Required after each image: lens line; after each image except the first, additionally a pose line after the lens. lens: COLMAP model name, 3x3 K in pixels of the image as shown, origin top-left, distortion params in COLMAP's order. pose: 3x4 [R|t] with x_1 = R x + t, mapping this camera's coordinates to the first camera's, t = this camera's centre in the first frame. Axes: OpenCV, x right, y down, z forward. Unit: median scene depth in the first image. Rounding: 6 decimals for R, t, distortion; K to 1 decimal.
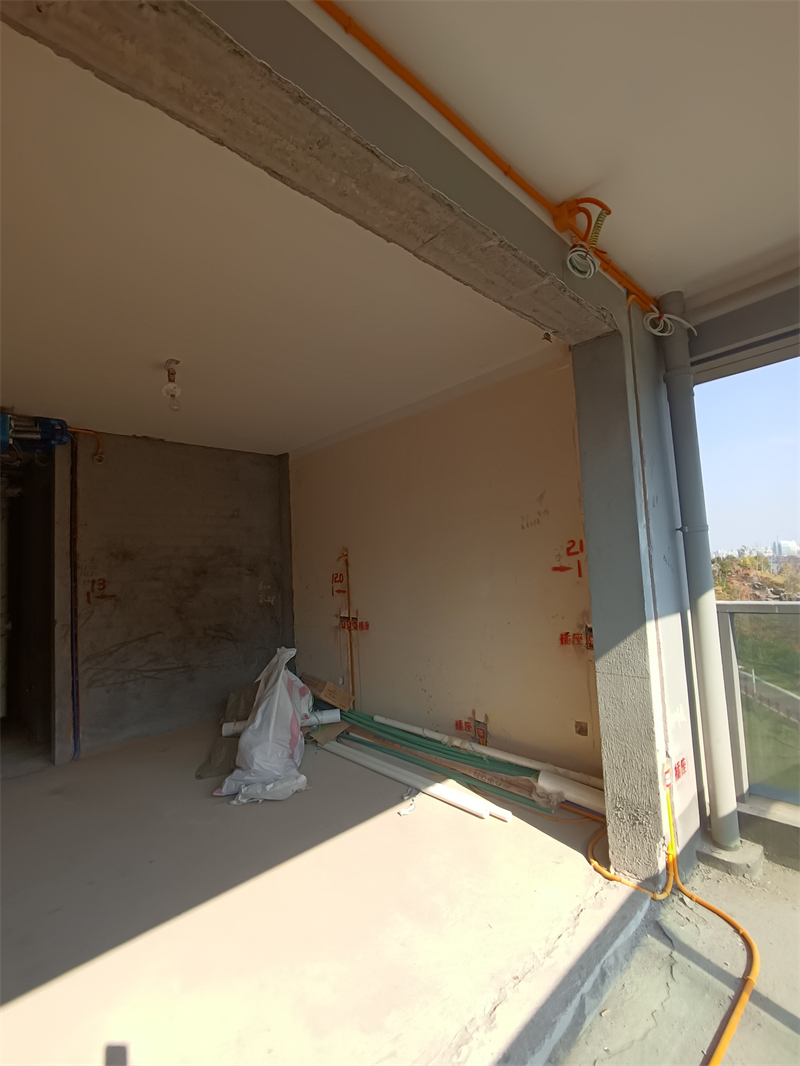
lens RADIAL K [[495.4, 0, 406.8], [0, 495.4, 539.5], [0, 0, 1]] dist [-0.002129, 0.005016]
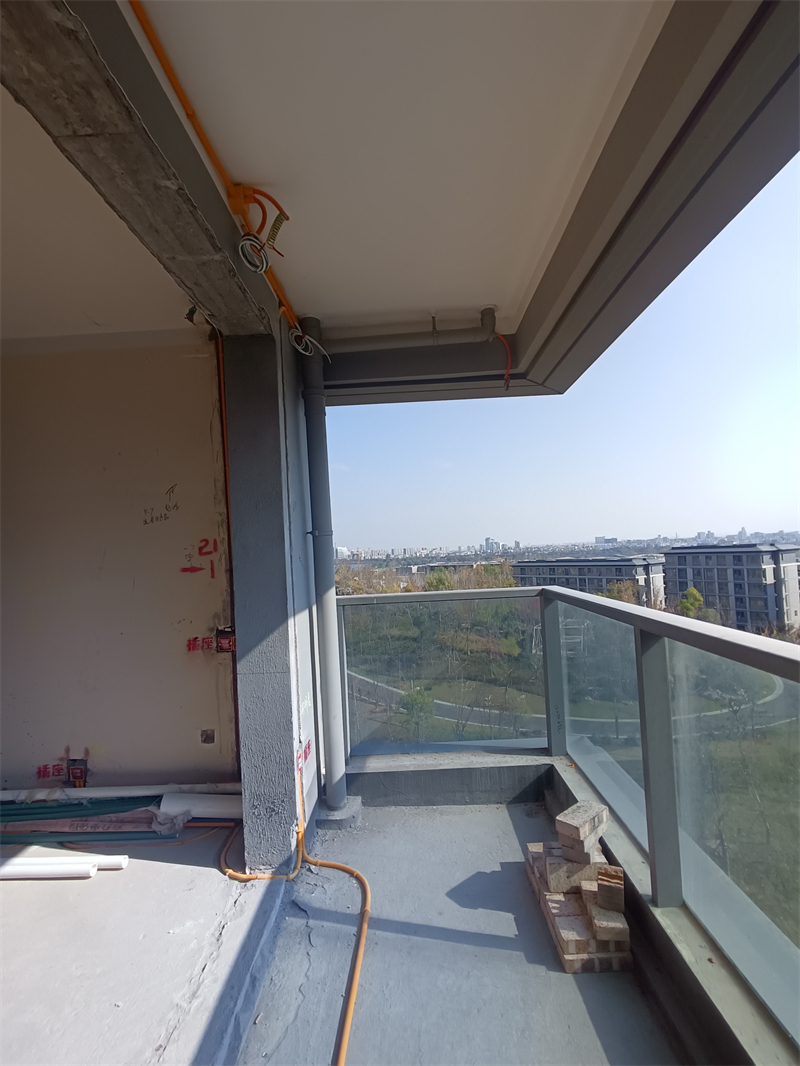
lens RADIAL K [[495.4, 0, 406.8], [0, 495.4, 539.5], [0, 0, 1]] dist [-0.002129, 0.005016]
pose [[0.702509, 0.035894, 0.710769, -0.090211], [-0.034206, 0.999276, -0.016656, 0.006153], [-0.710852, -0.012611, 0.703228, 0.076534]]
